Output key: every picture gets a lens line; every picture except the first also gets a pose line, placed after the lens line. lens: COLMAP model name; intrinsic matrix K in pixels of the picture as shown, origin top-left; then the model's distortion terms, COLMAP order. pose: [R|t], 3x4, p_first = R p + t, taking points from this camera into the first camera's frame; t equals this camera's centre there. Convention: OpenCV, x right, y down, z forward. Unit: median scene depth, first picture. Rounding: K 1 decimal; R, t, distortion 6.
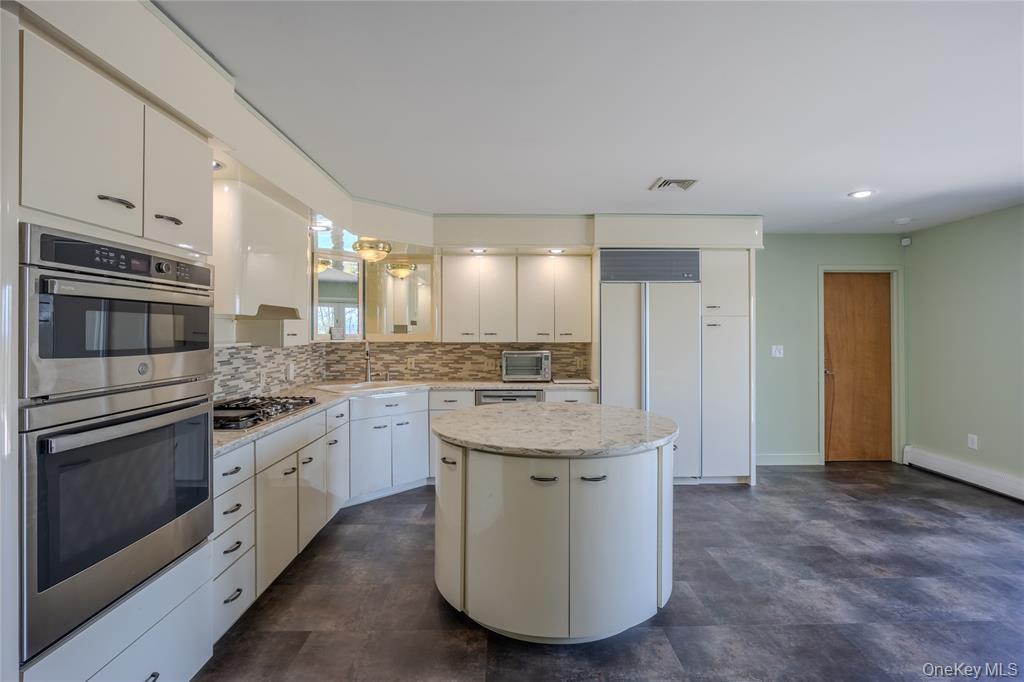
lens RADIAL K [[479.3, 0, 512.8], [0, 479.3, 332.6], [0, 0, 1]] dist [-0.015674, 0.005166]
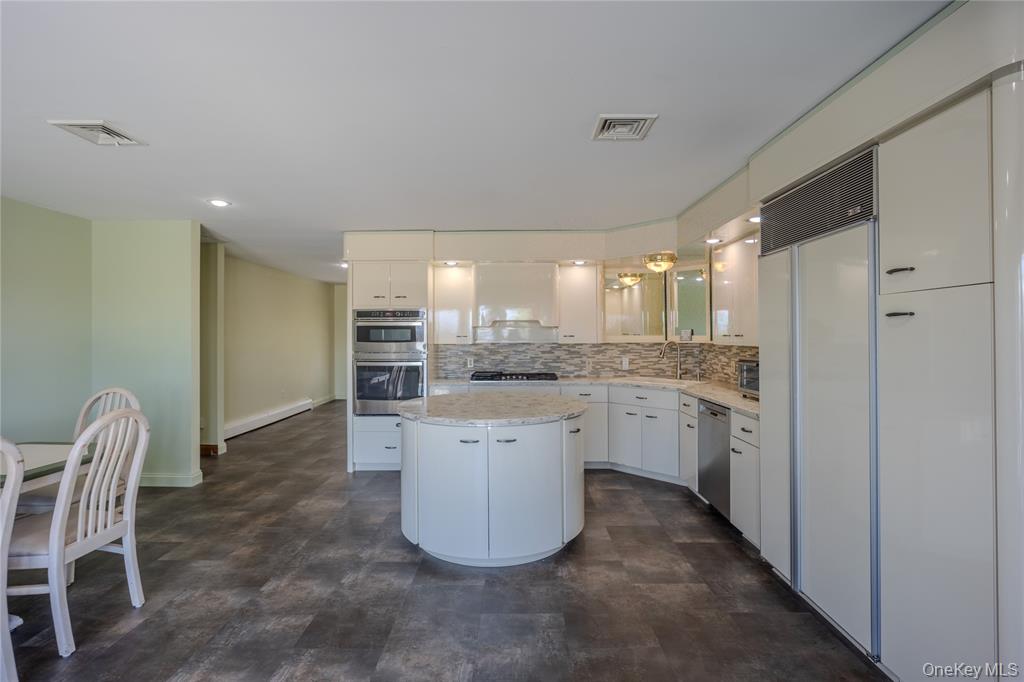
lens RADIAL K [[479.3, 0, 511.3], [0, 479.3, 330.5], [0, 0, 1]] dist [-0.015674, 0.005166]
pose [[-0.032284, -0.010553, -0.999423, 0.944231], [0.003994, 0.999935, -0.010687, 0.001606], [0.999471, -0.004337, -0.032240, 0.757497]]
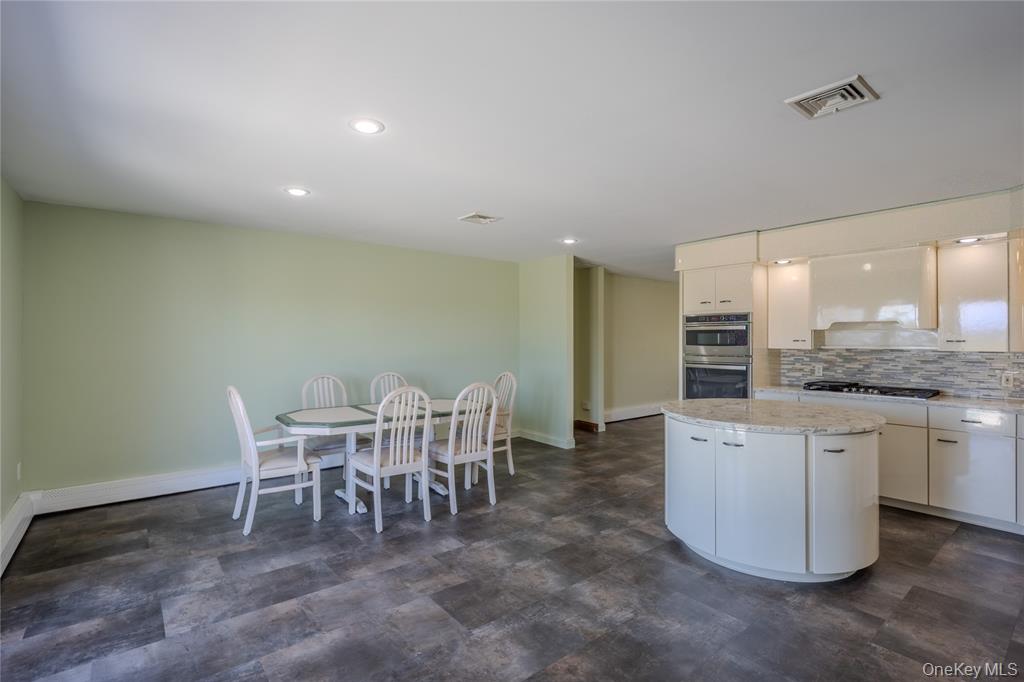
lens RADIAL K [[479.3, 0, 513.5], [0, 479.3, 340.4], [0, 0, 1]] dist [-0.015674, 0.005166]
pose [[-0.791836, 0.001033, -0.610733, 0.926822], [-0.000194, 0.999998, 0.001942, 0.000396], [0.610734, 0.001656, -0.791834, 1.095520]]
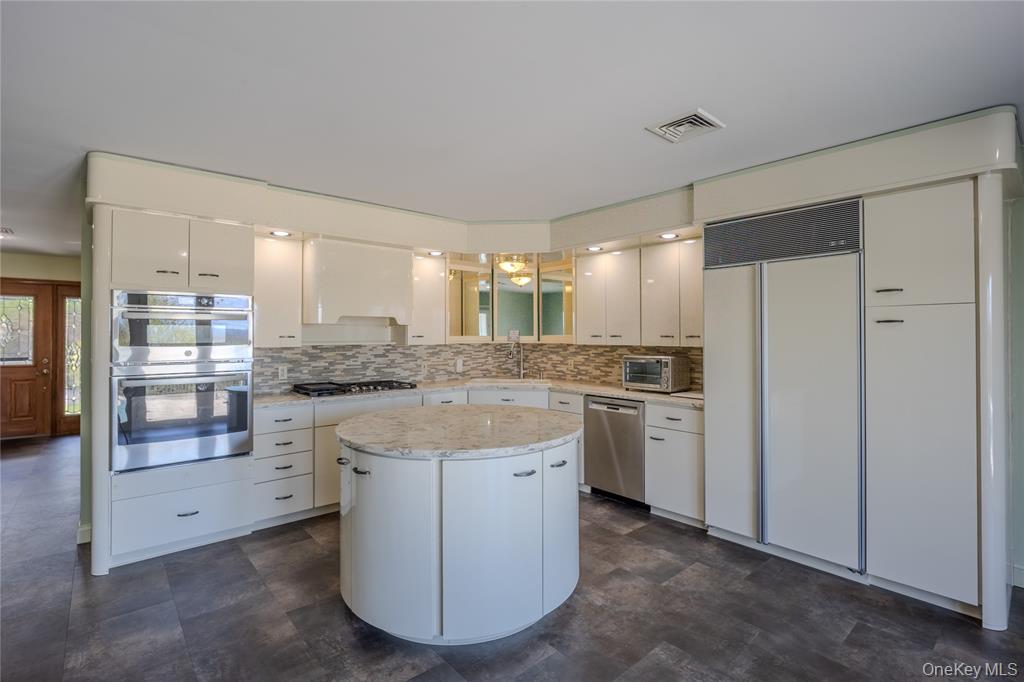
lens RADIAL K [[479.3, 0, 512.3], [0, 479.3, 330.9], [0, 0, 1]] dist [-0.015674, 0.005166]
pose [[0.640211, -0.007581, -0.768161, 0.640540], [0.001592, 0.999962, -0.008542, 0.000359], [0.768197, 0.004246, 0.640199, 0.303814]]
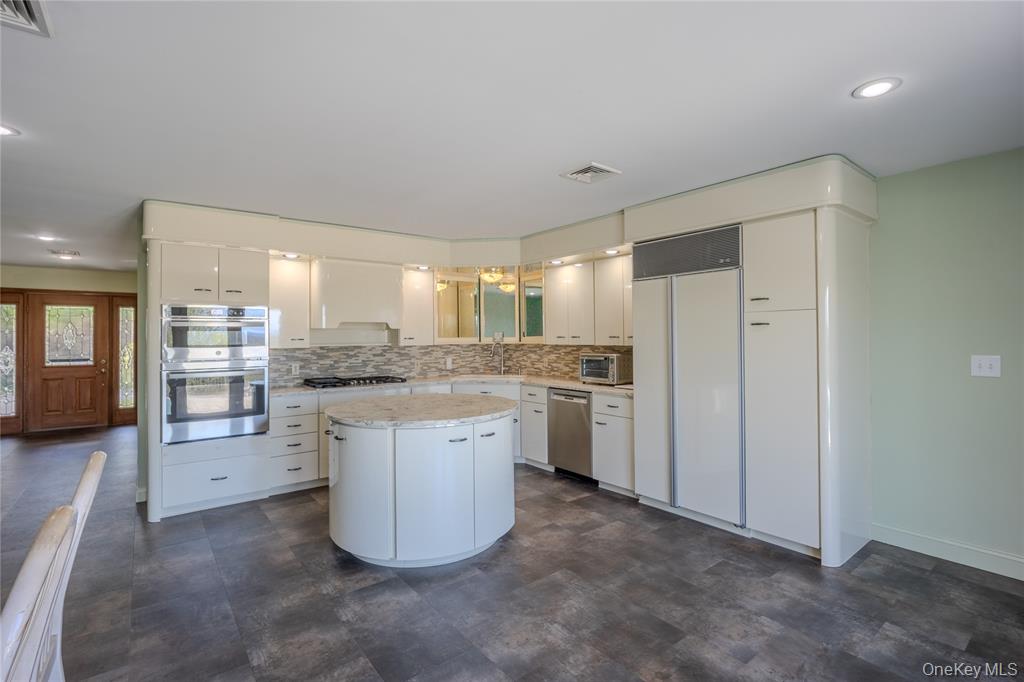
lens RADIAL K [[479.3, 0, 512.4], [0, 479.3, 331.7], [0, 0, 1]] dist [-0.015674, 0.005166]
pose [[0.596856, -0.012809, -0.802246, 0.872779], [0.008183, 0.999918, -0.009877, 0.000177], [0.802307, -0.000670, 0.596911, 0.293429]]
